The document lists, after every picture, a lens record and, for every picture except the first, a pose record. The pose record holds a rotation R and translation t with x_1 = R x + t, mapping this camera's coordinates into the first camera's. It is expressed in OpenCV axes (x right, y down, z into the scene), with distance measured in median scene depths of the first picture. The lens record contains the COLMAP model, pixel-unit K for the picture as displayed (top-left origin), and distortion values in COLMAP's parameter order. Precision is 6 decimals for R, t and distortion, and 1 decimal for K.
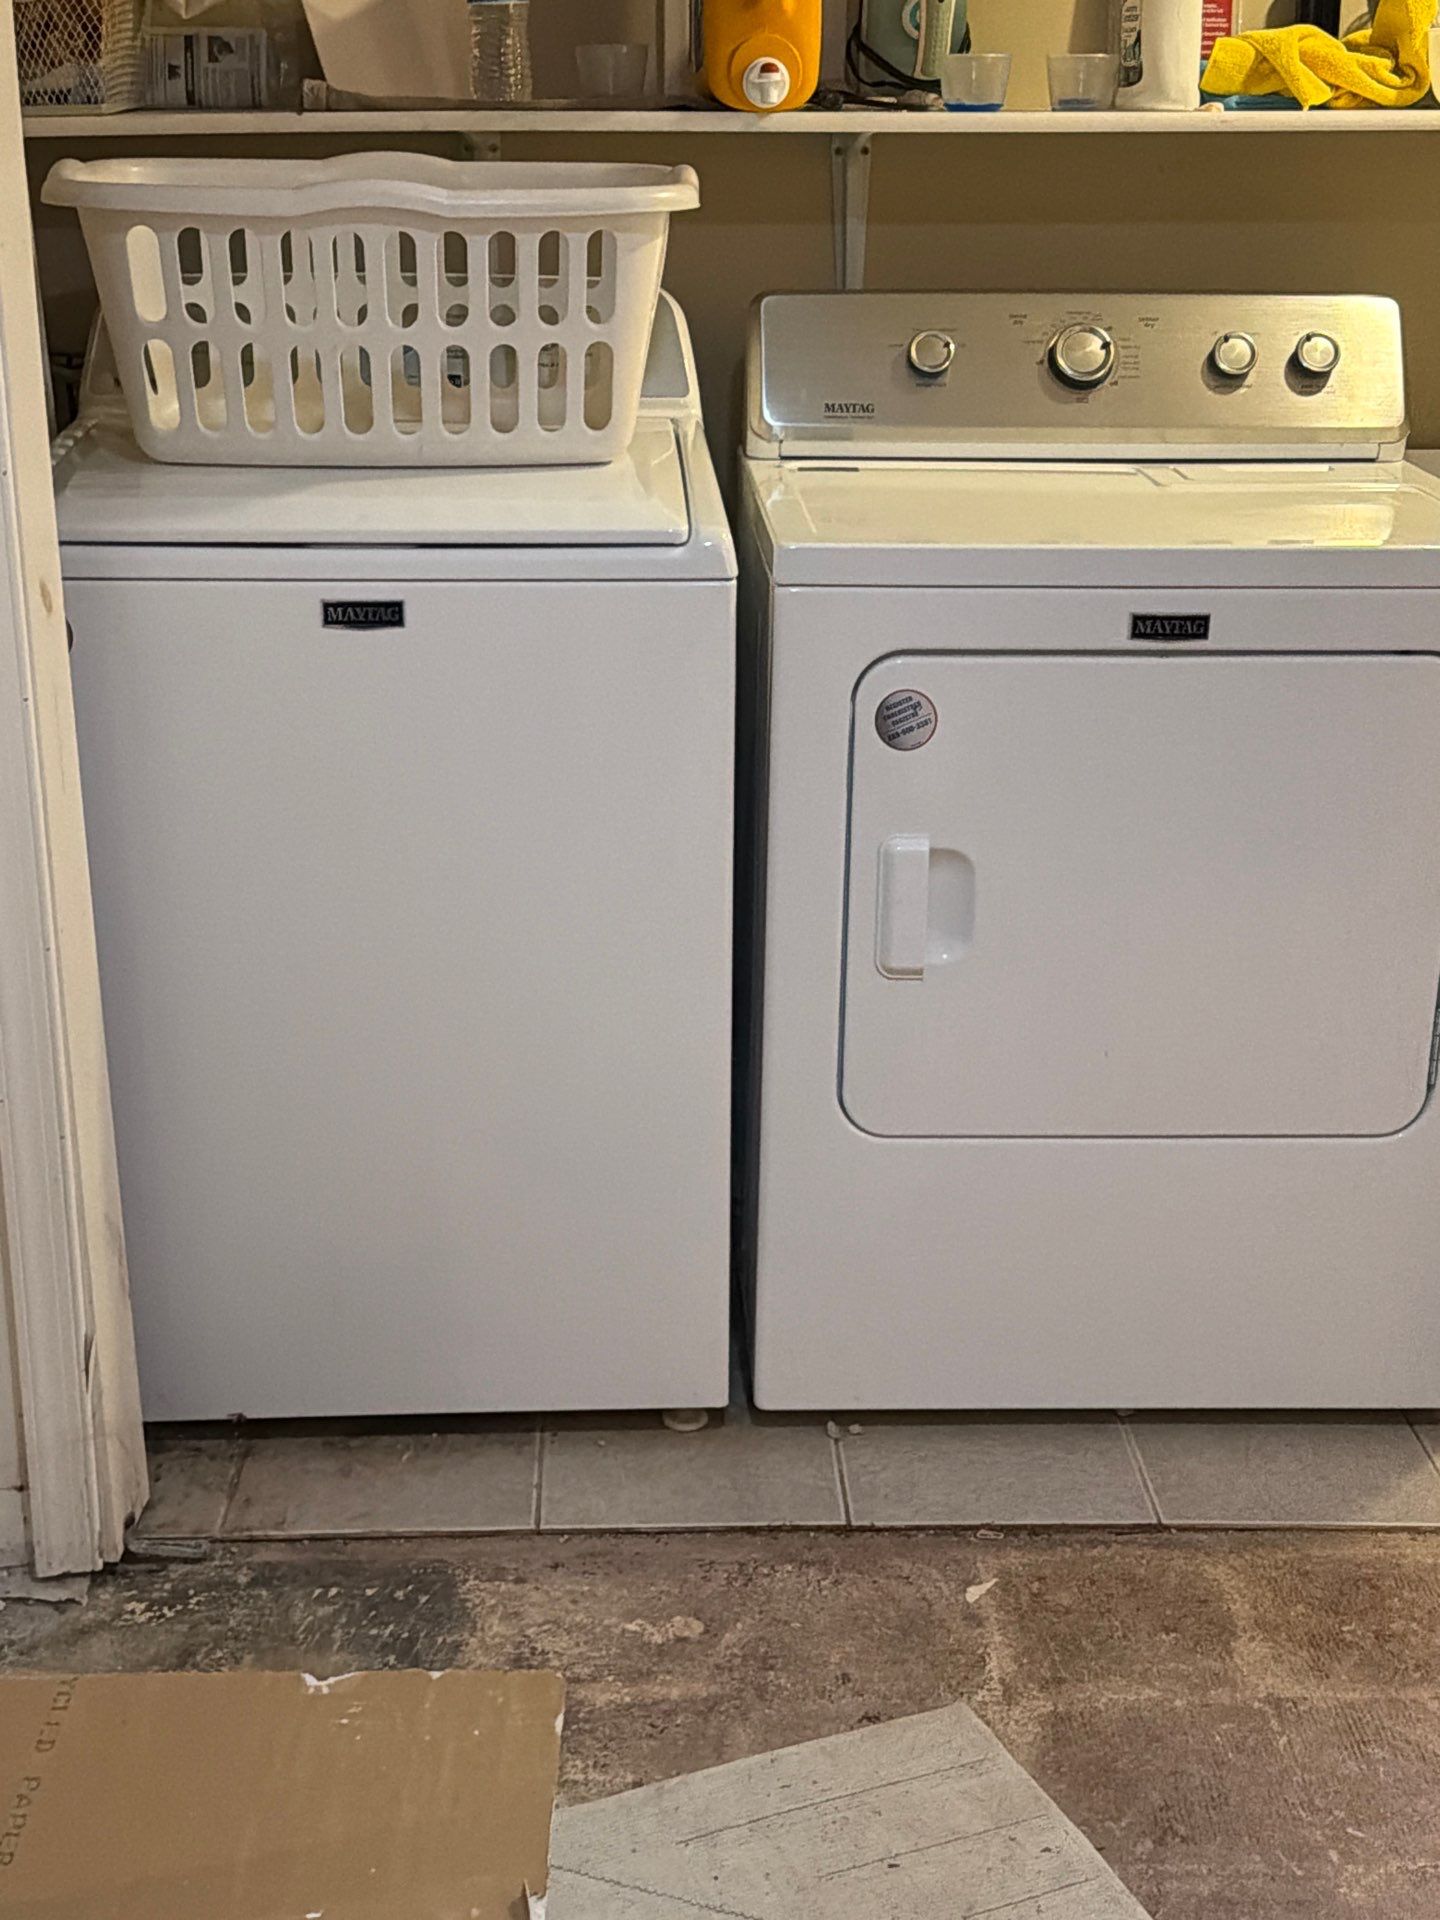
lens RADIAL K [[2555.9, 0, 720.0], [0, 2555.9, 960.0], [0, 0, 1]] dist [0.146211, -0.329362]
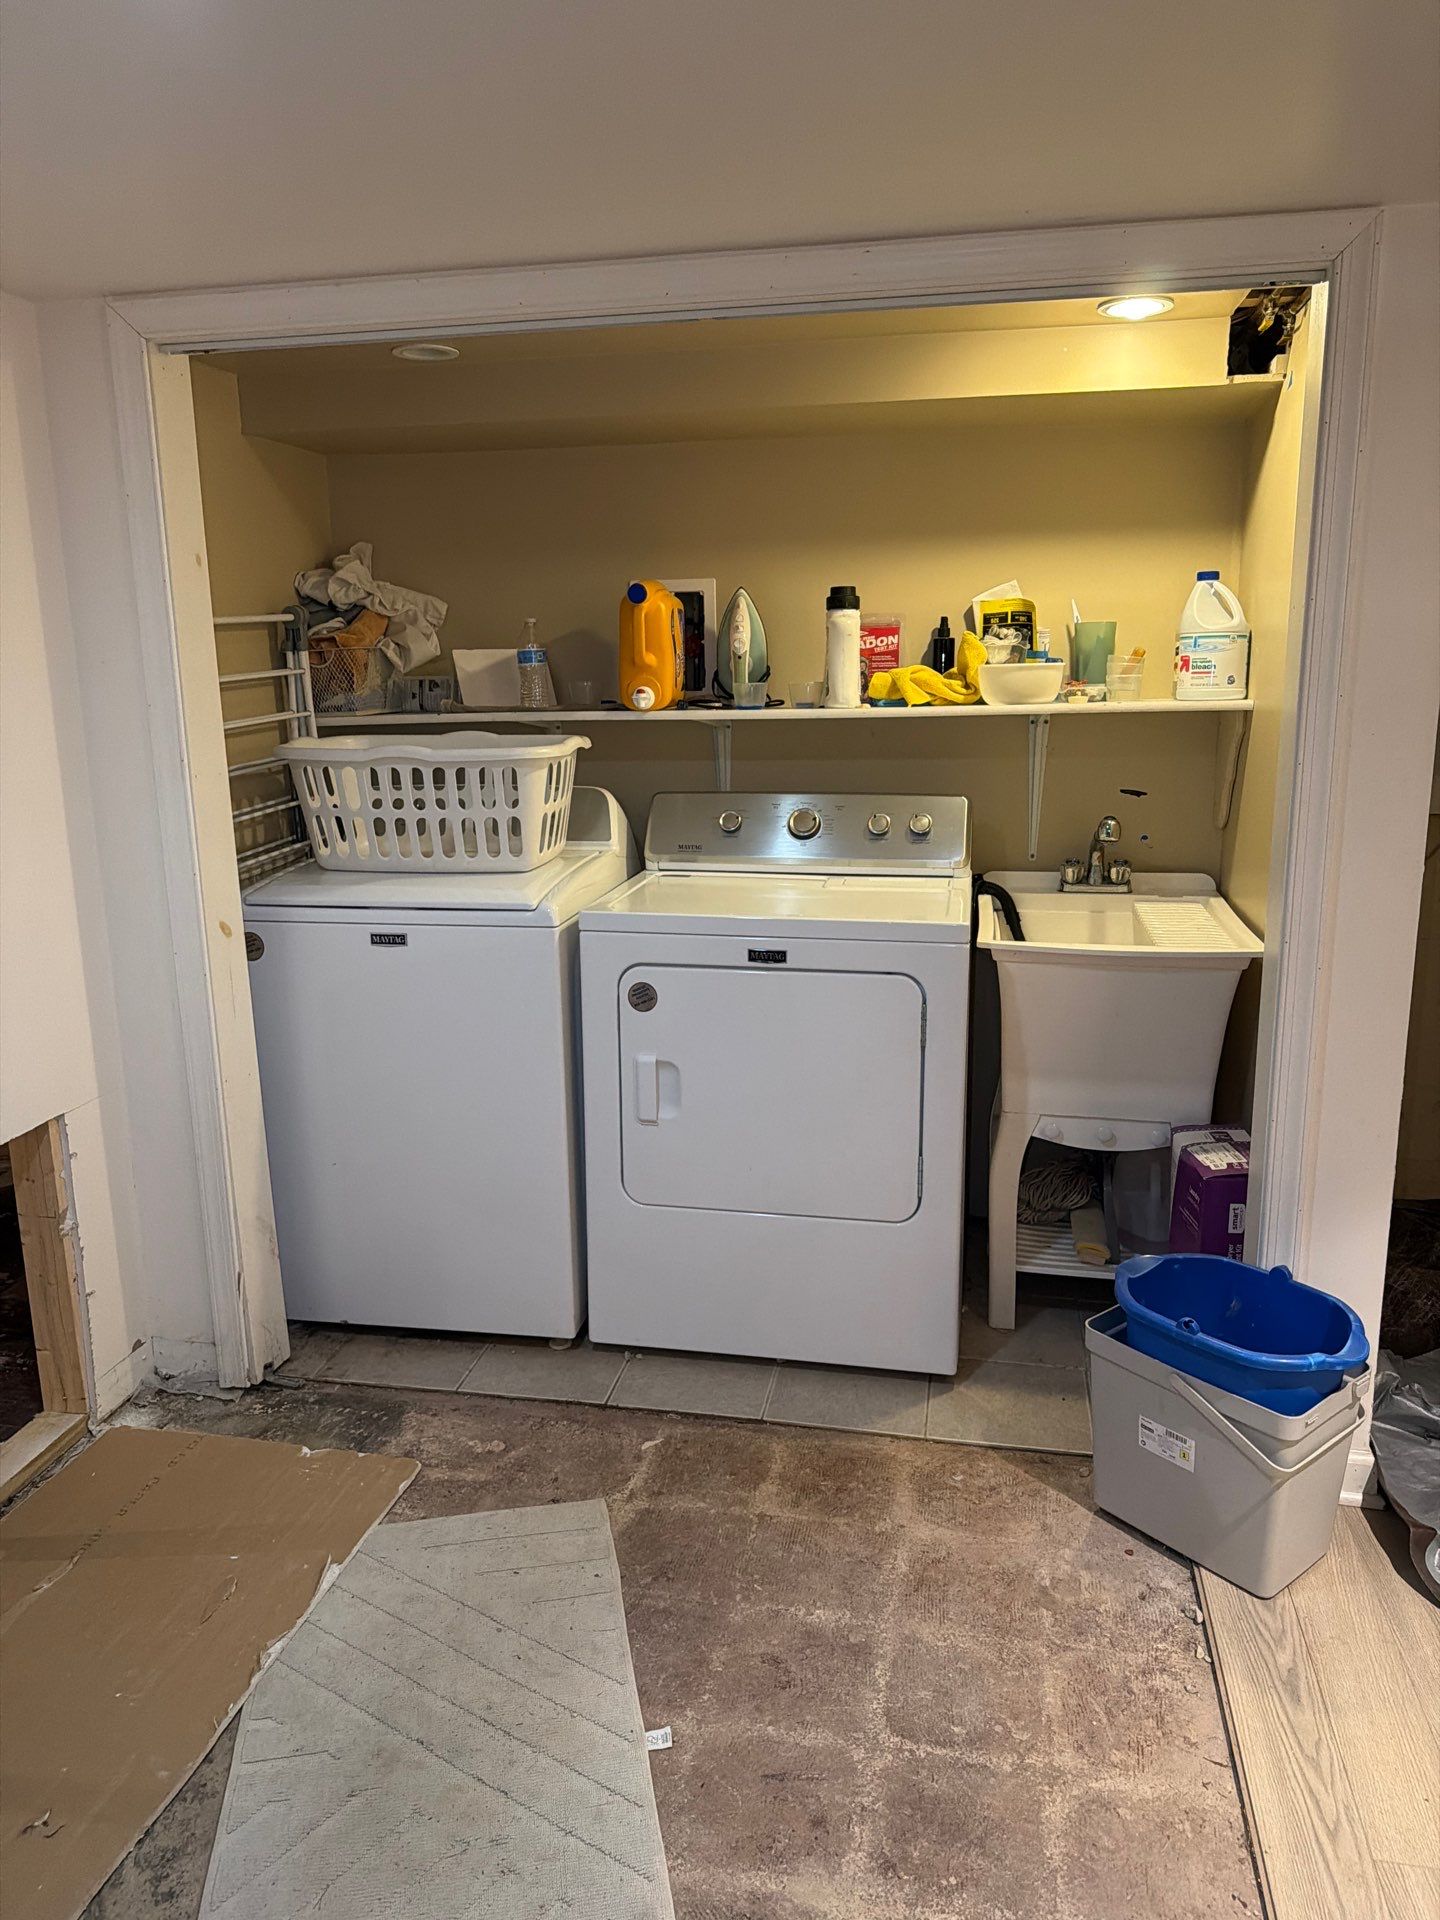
lens RADIAL K [[1313.2, 0, 720.0], [0, 1313.2, 960.0], [0, 0, 1]] dist [0.148201, -0.384773]
pose [[0.974426, 0.027764, -0.222987, 0.361283], [-0.054568, 0.991871, -0.114956, -0.005505], [0.217982, 0.124184, 0.968020, -0.007673]]
